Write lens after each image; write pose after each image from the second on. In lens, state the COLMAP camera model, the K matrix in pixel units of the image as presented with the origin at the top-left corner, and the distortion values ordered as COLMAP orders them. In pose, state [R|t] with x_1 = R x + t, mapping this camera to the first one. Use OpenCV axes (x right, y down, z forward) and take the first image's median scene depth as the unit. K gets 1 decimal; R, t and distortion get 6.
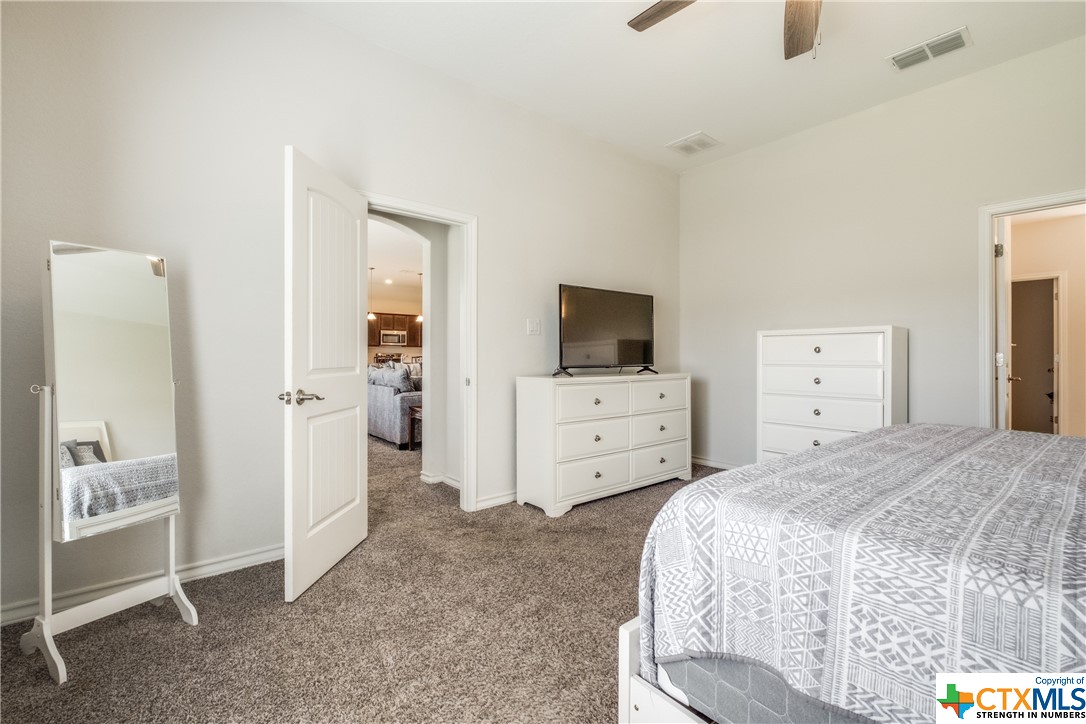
lens RADIAL K [[479.5, 0, 543.3], [0, 479.5, 361.0], [0, 0, 1]] dist [0.001901, -0.002632]
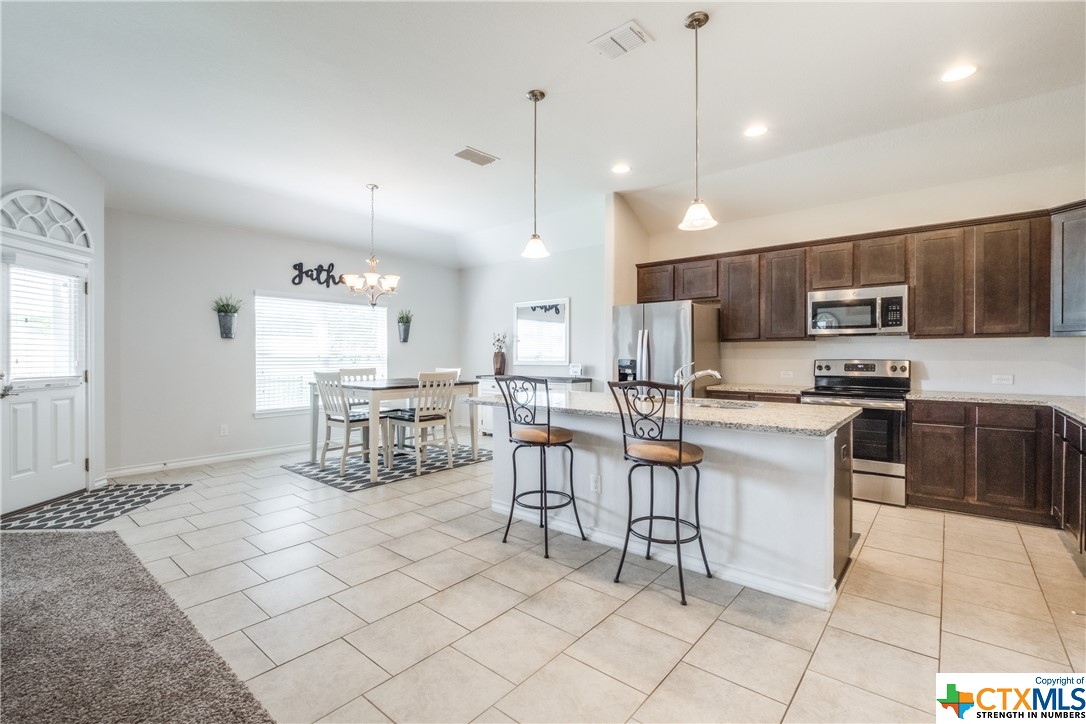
lens RADIAL K [[479.5, 0, 541.8], [0, 479.5, 360.0], [0, 0, 1]] dist [0.001901, -0.002632]
pose [[0.205730, 0.009326, -0.978564, -0.044523], [-0.005817, 0.999949, 0.008307, -0.017464], [0.978591, 0.003983, 0.205774, 0.730132]]
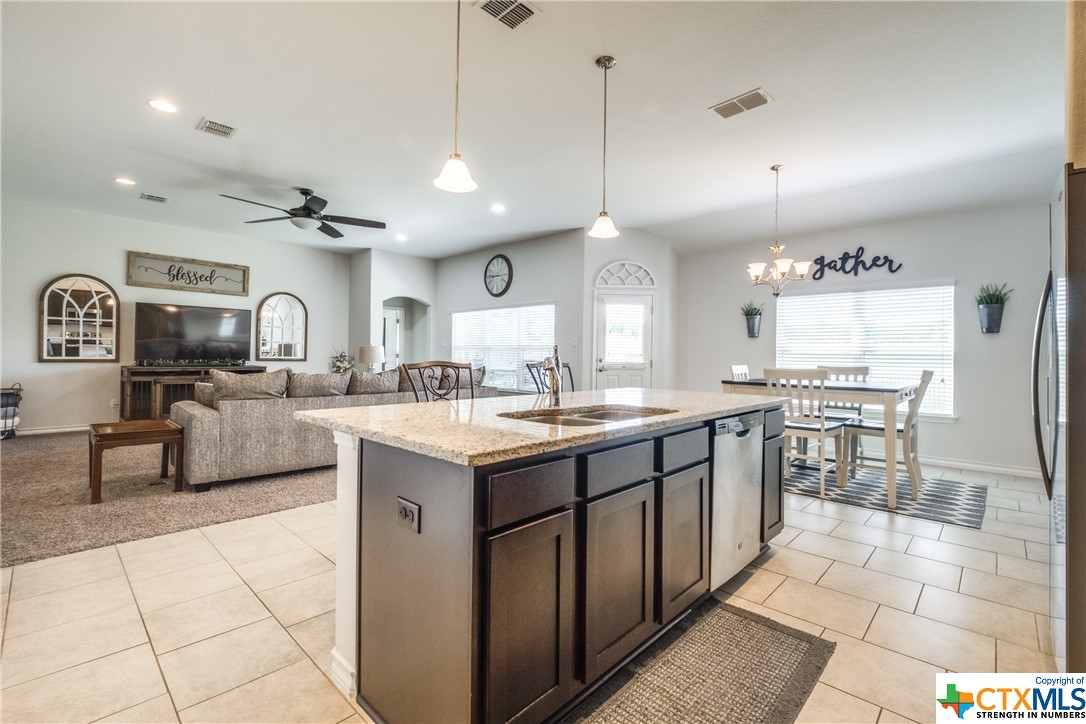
lens RADIAL K [[479.5, 0, 544.3], [0, 479.5, 355.0], [0, 0, 1]] dist [0.001901, -0.002632]
pose [[-0.989870, -0.014836, -0.141201, -0.225334], [-0.015702, 0.999864, 0.005022, -0.012519], [0.141107, 0.007189, -0.989968, 0.995322]]
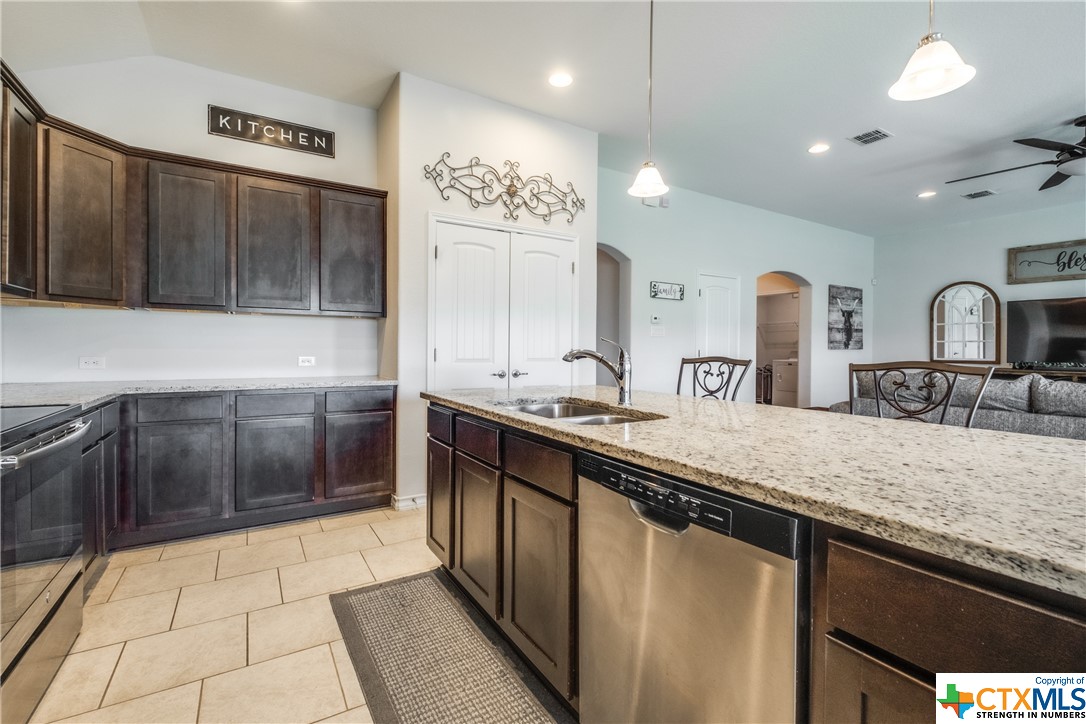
lens RADIAL K [[479.5, 0, 536.7], [0, 479.5, 351.9], [0, 0, 1]] dist [0.001901, -0.002632]
pose [[0.114099, -0.006574, 0.993448, -0.398363], [-0.000239, 0.999978, 0.006645, -0.011530], [-0.993469, -0.000996, 0.114095, 0.849807]]
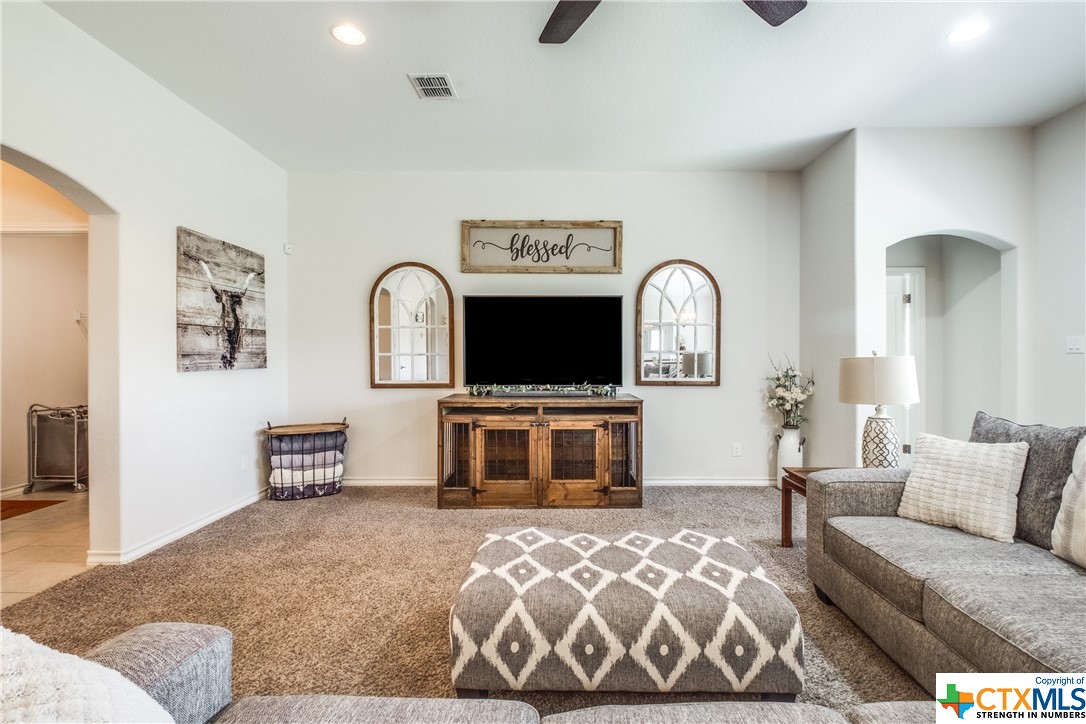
lens RADIAL K [[494.9, 0, 556.7], [0, 494.9, 363.2], [0, 0, 1]] dist [-0.001368, -0.000223]
pose [[-0.785173, -0.004172, 0.619263, -0.127147], [0.004200, 0.999918, 0.012061, -0.017038], [-0.619263, 0.012070, -0.785091, 0.661815]]
